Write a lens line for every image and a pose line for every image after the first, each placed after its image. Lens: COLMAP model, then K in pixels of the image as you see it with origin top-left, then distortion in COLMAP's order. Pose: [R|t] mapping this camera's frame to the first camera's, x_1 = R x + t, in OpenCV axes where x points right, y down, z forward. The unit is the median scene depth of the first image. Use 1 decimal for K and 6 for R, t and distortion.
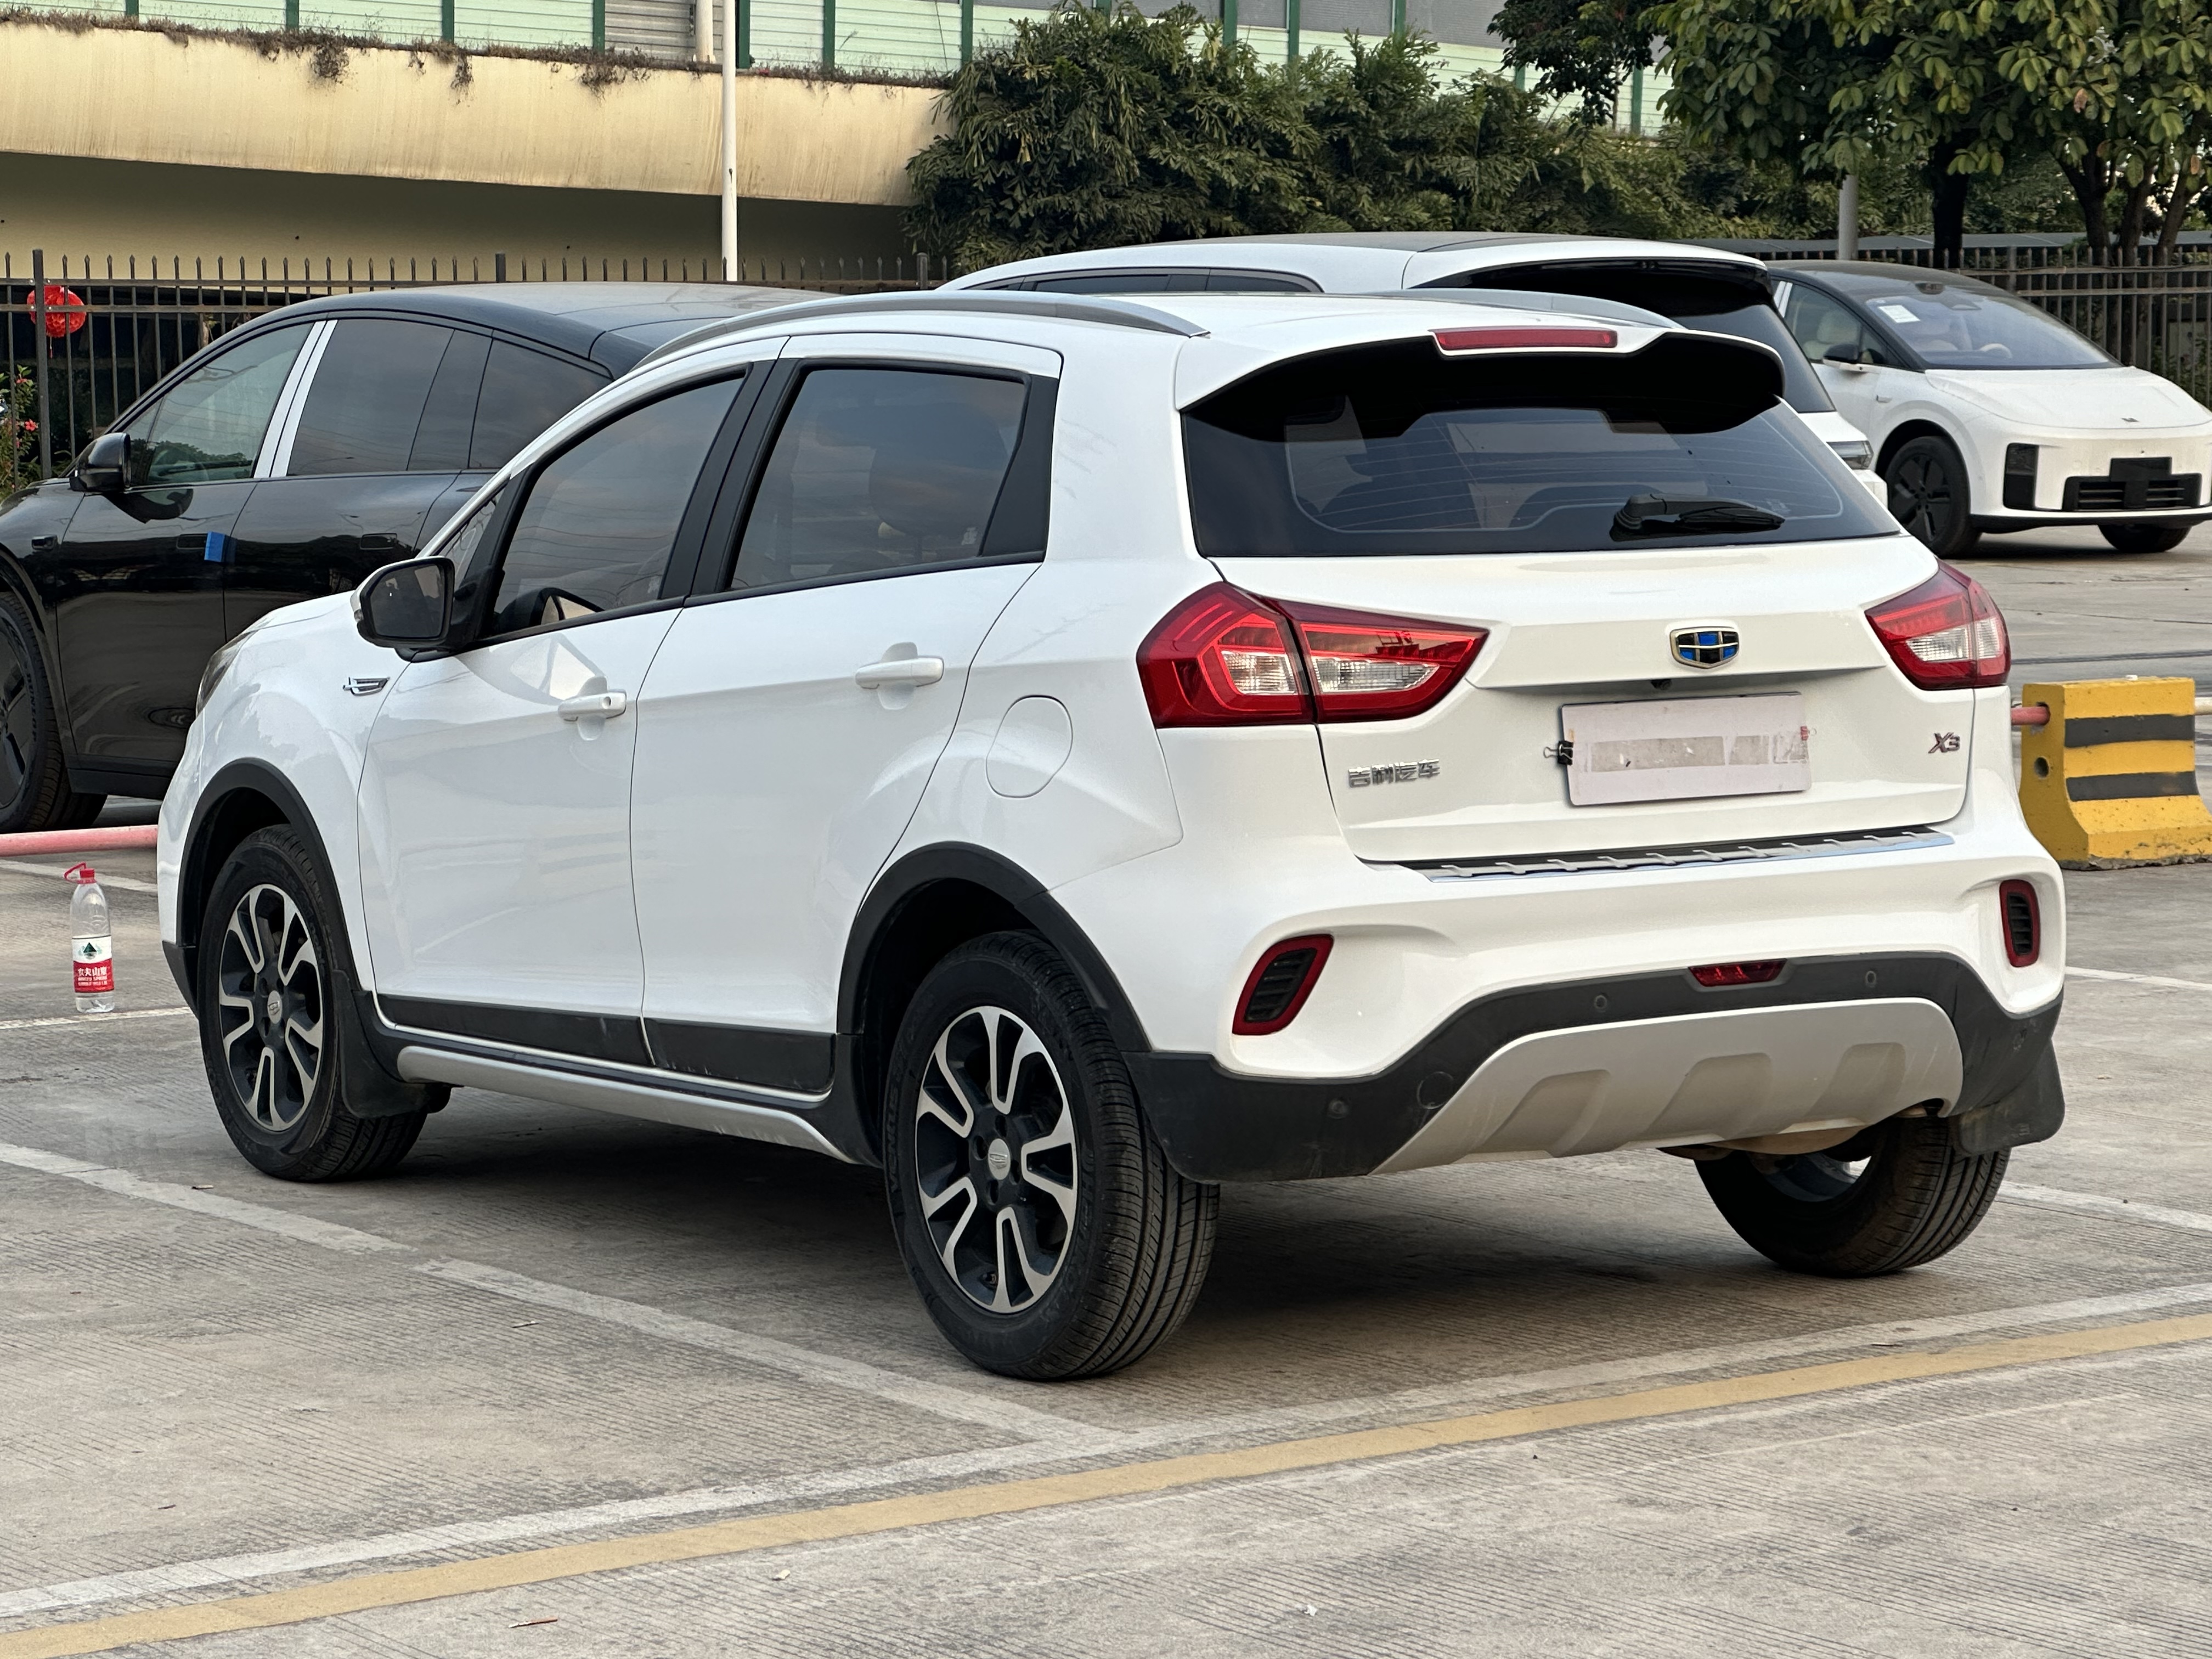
lens RADIAL K [[5798.3, 0, 1106.0], [0, 5798.3, 829.5], [0, 0, 1]] dist [-0.115532, 4.988364]
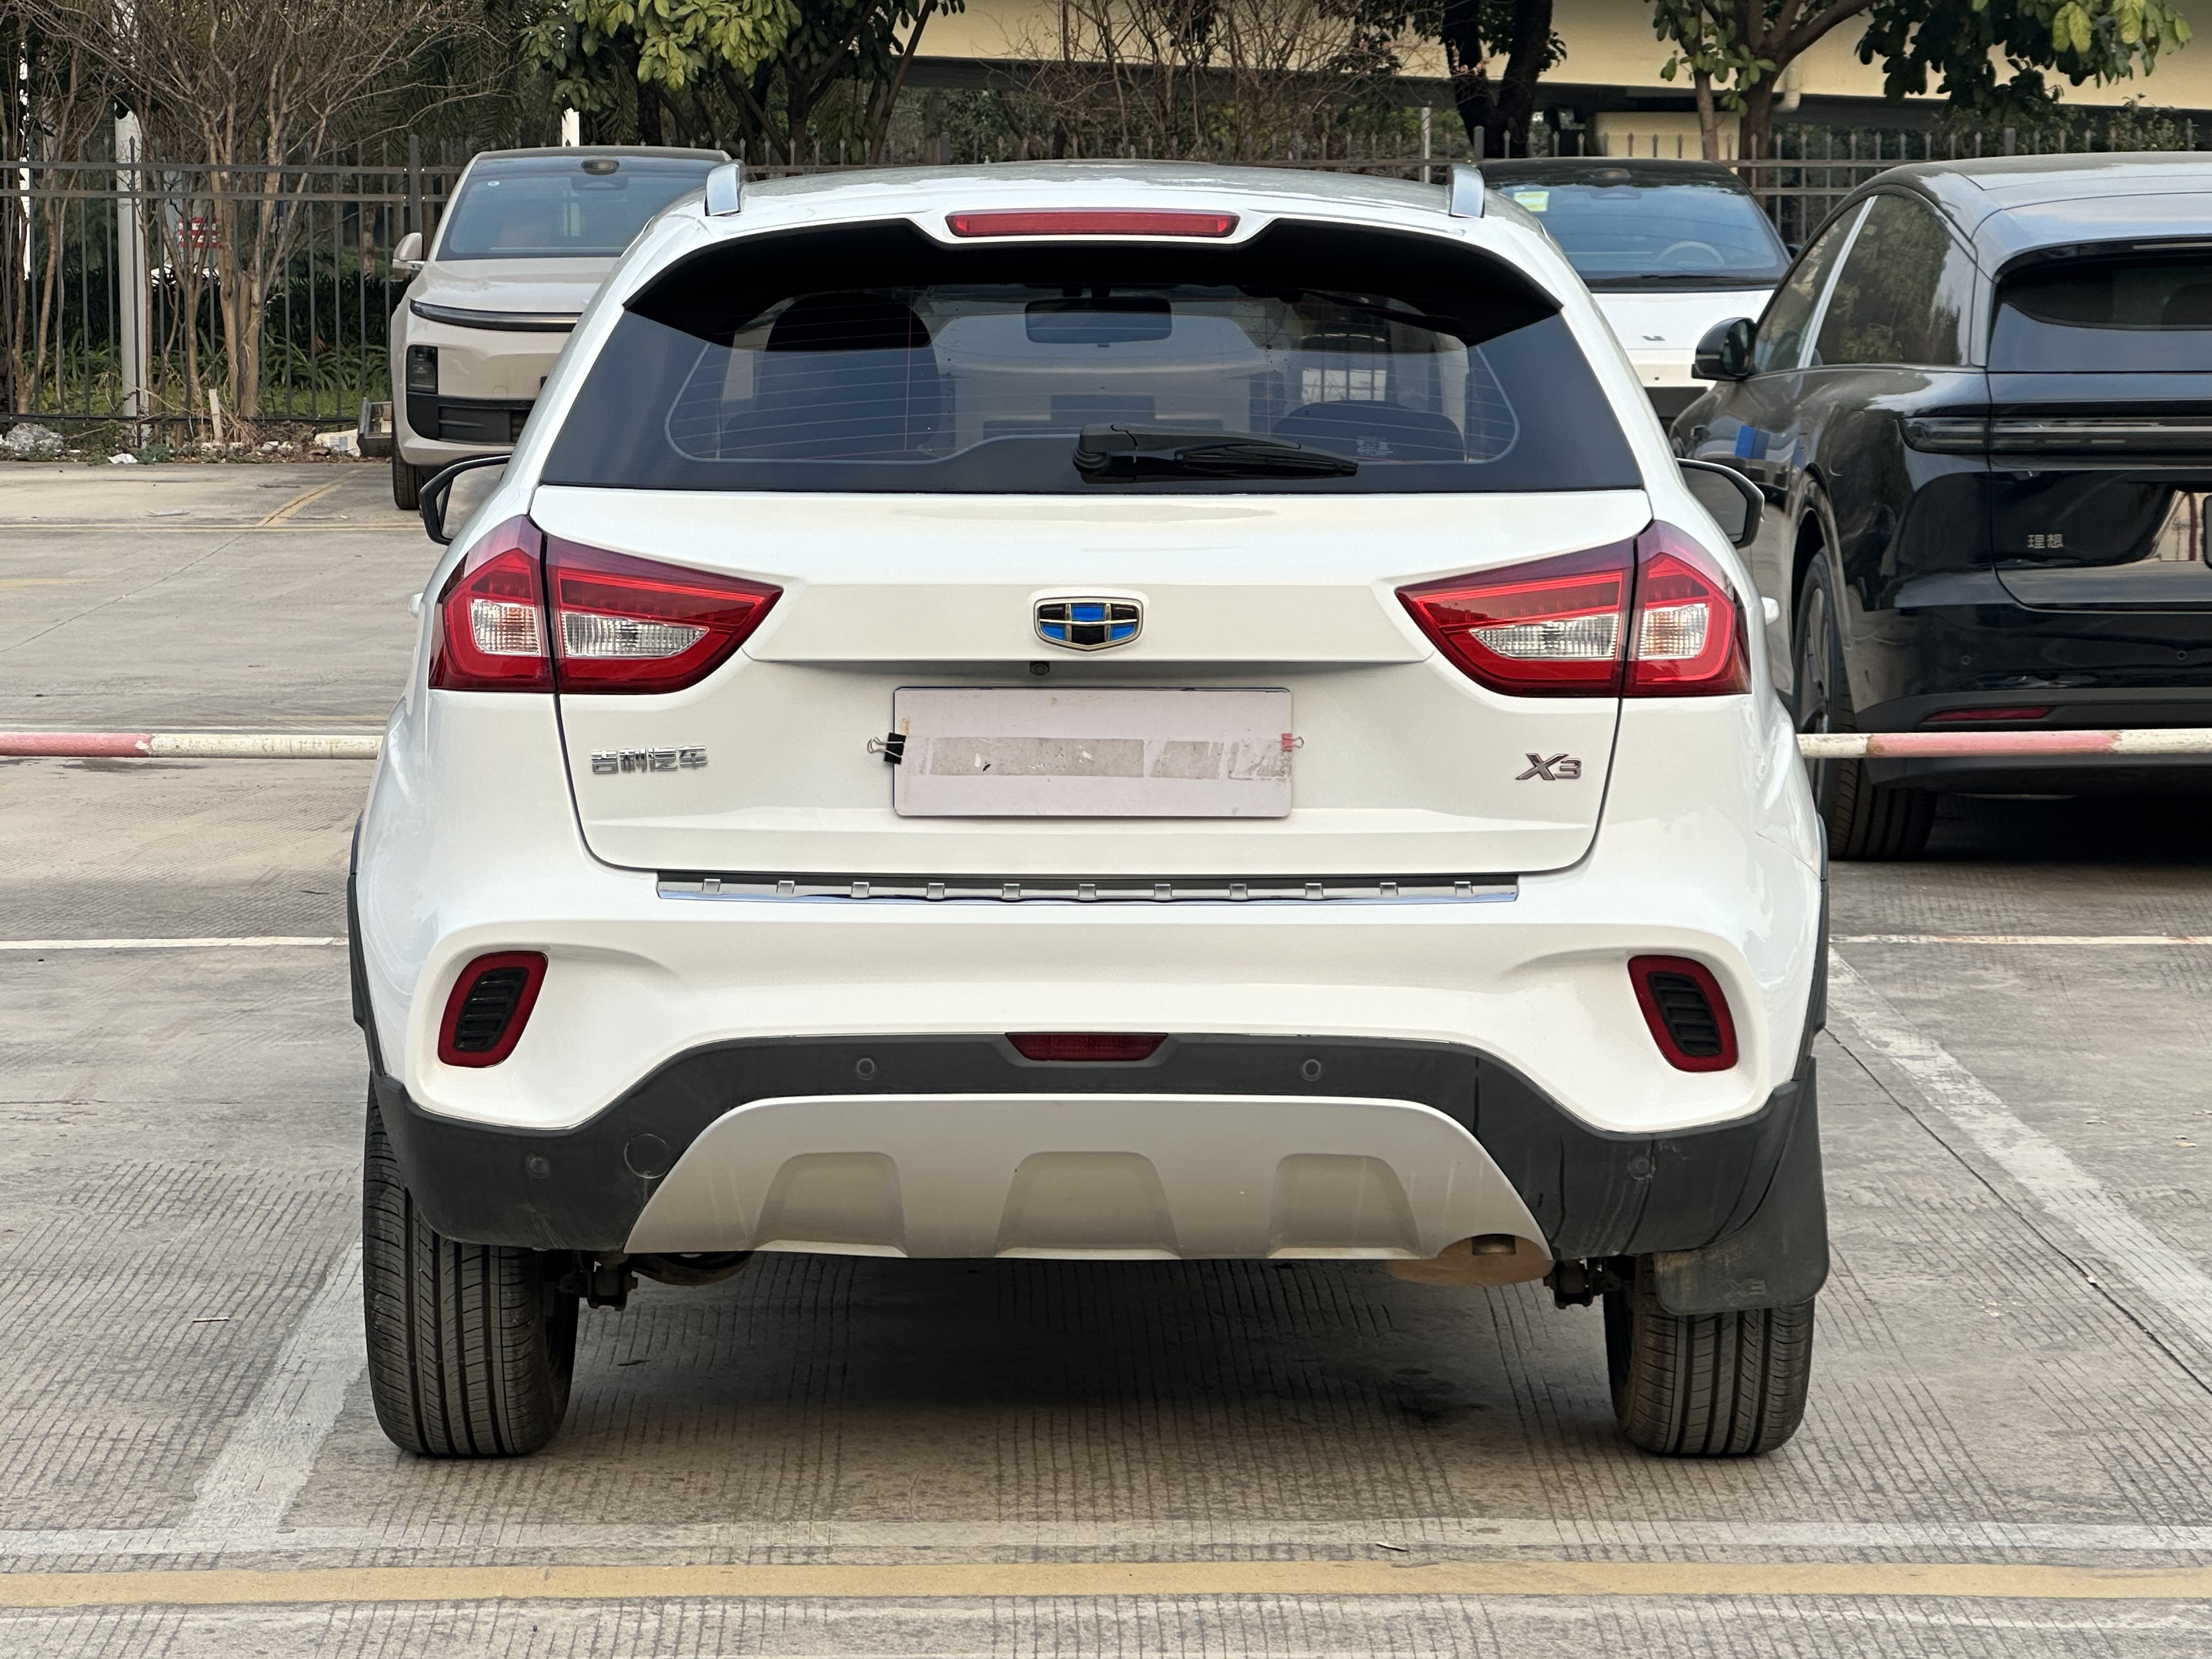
lens RADIAL K [[5798.3, 0, 1106.0], [0, 5798.3, 829.5], [0, 0, 1]] dist [-0.115532, 4.988364]
pose [[0.837054, 0.069706, -0.542662, 0.529383], [-0.058095, 0.997567, 0.038529, -0.034049], [0.544028, -0.000725, 0.839067, 0.349588]]
